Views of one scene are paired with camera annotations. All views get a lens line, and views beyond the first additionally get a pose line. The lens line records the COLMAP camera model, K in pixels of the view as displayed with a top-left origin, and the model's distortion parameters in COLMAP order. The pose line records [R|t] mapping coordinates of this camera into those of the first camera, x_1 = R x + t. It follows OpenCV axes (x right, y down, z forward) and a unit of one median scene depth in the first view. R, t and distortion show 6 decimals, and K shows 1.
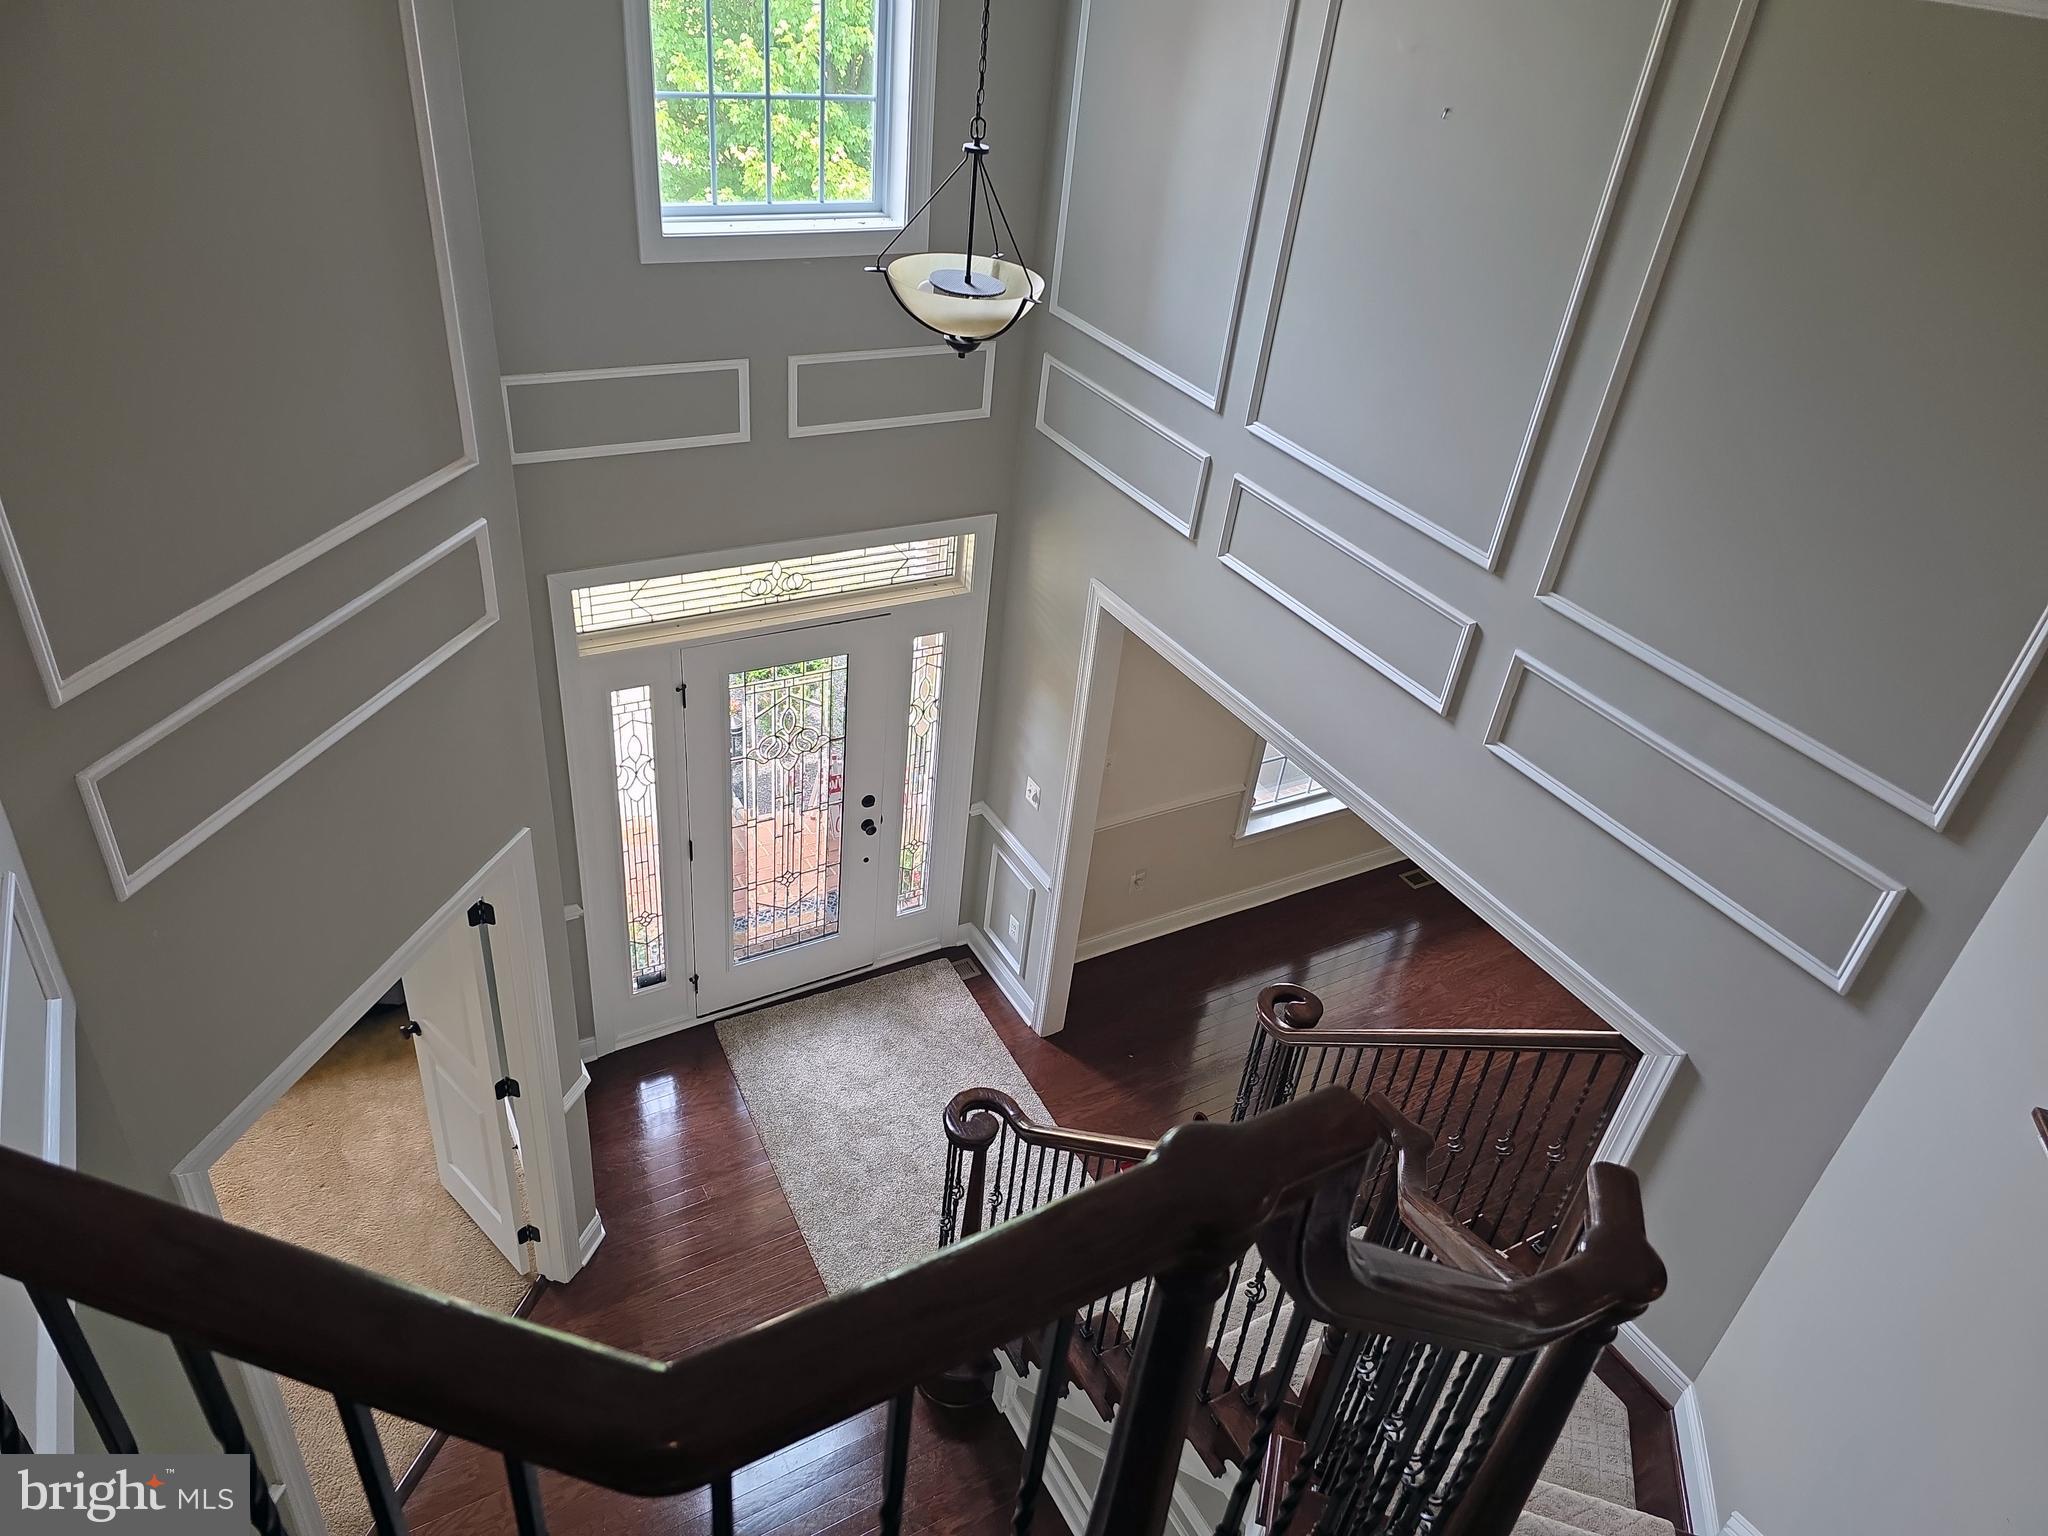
lens RADIAL K [[1366.7, 0, 1024.6], [0, 1366.7, 760.2], [0, 0, 1]] dist [0.097437, -0.015891]
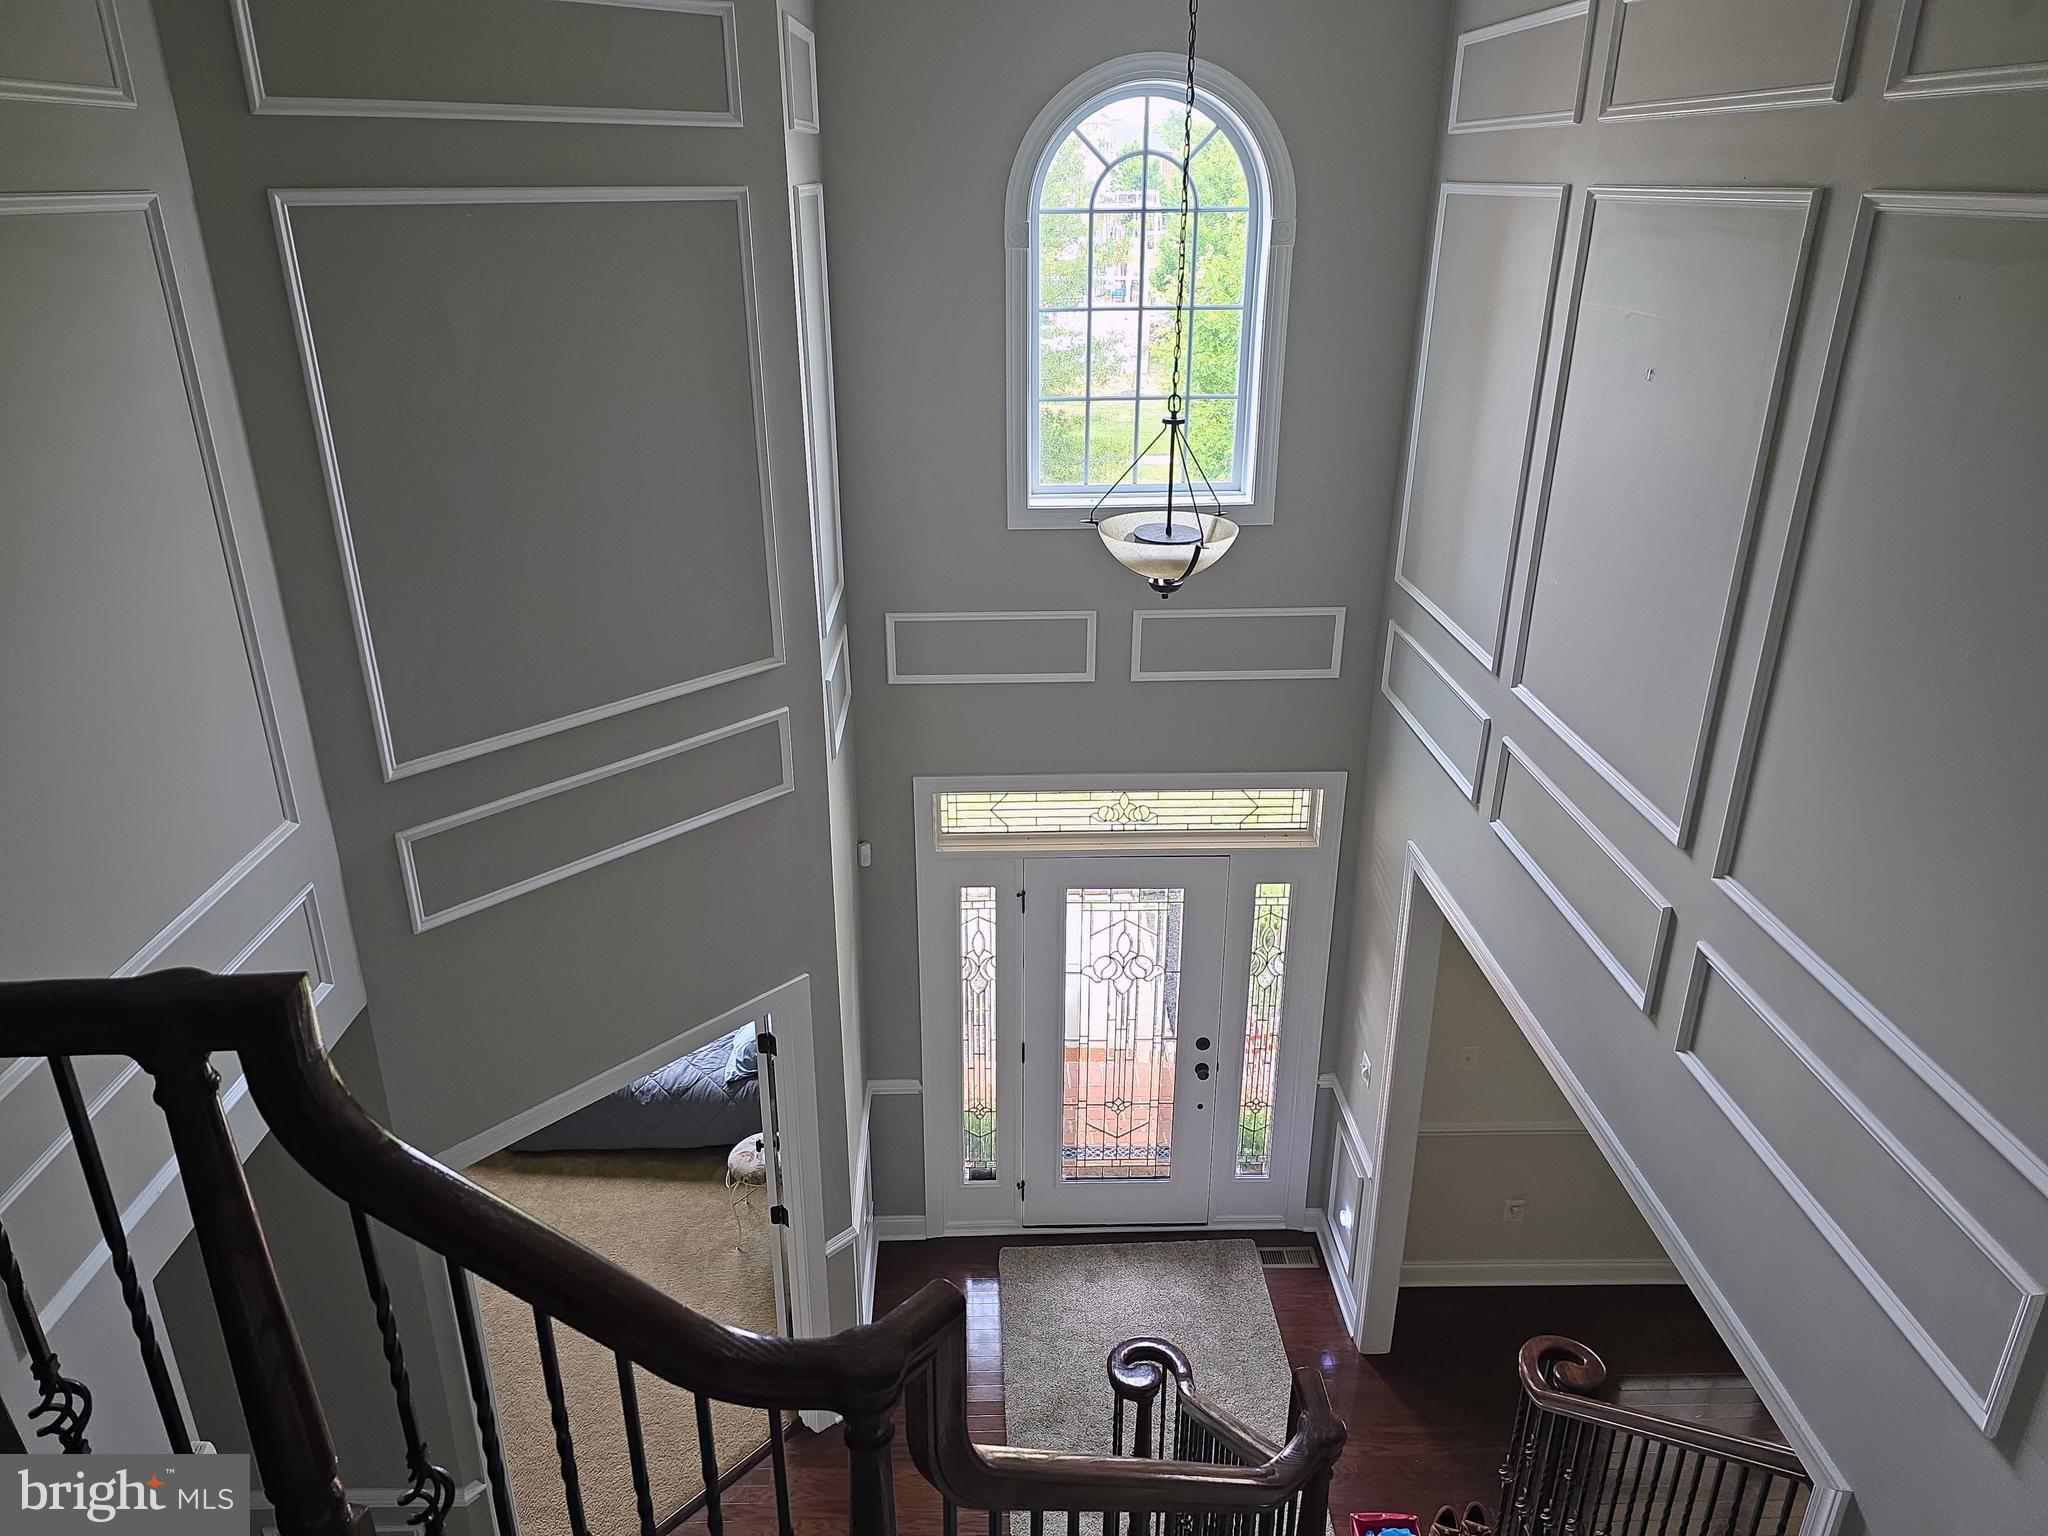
lens RADIAL K [[1366.7, 0, 1022.0], [0, 1366.7, 746.7], [0, 0, 1]] dist [0.097437, -0.015891]
pose [[0.878632, 0.089891, -0.468962, 0.245472], [-0.191667, 0.965921, -0.173953, 0.022967], [0.437344, 0.242725, 0.865919, 0.021042]]
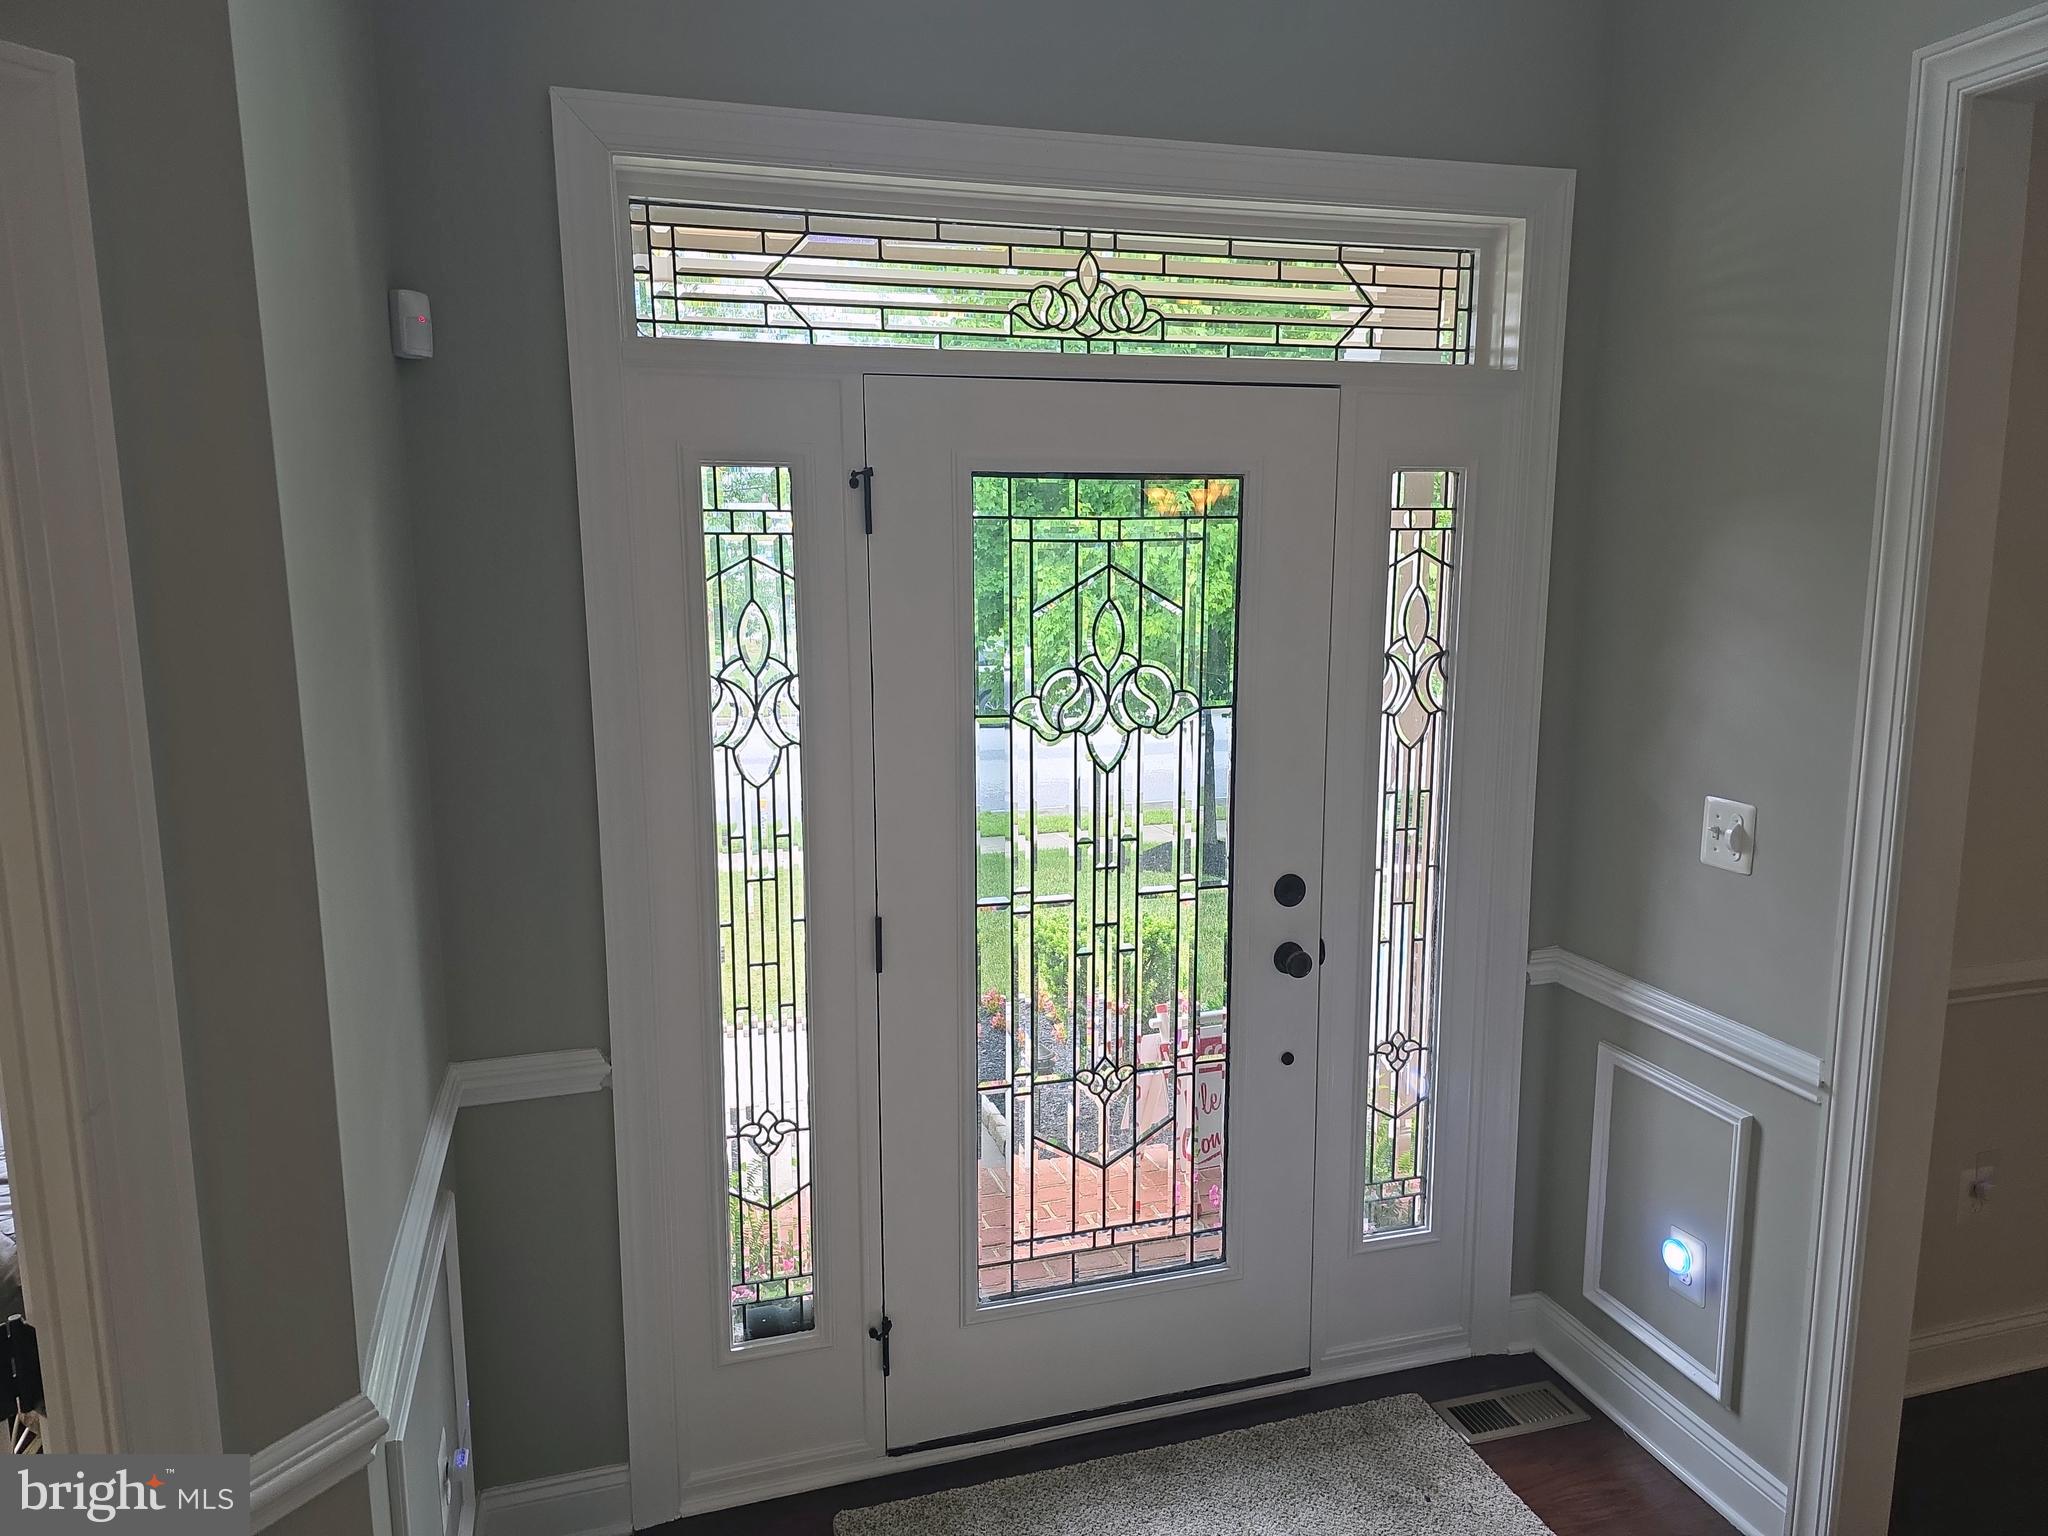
lens RADIAL K [[1366.7, 0, 1014.1], [0, 1366.7, 777.3], [0, 0, 1]] dist [0.097437, -0.015891]
pose [[0.969219, -0.063549, -0.237859, -0.103926], [-0.042433, 0.908538, -0.415642, 0.200686], [0.242518, 0.412941, 0.877875, 0.649431]]
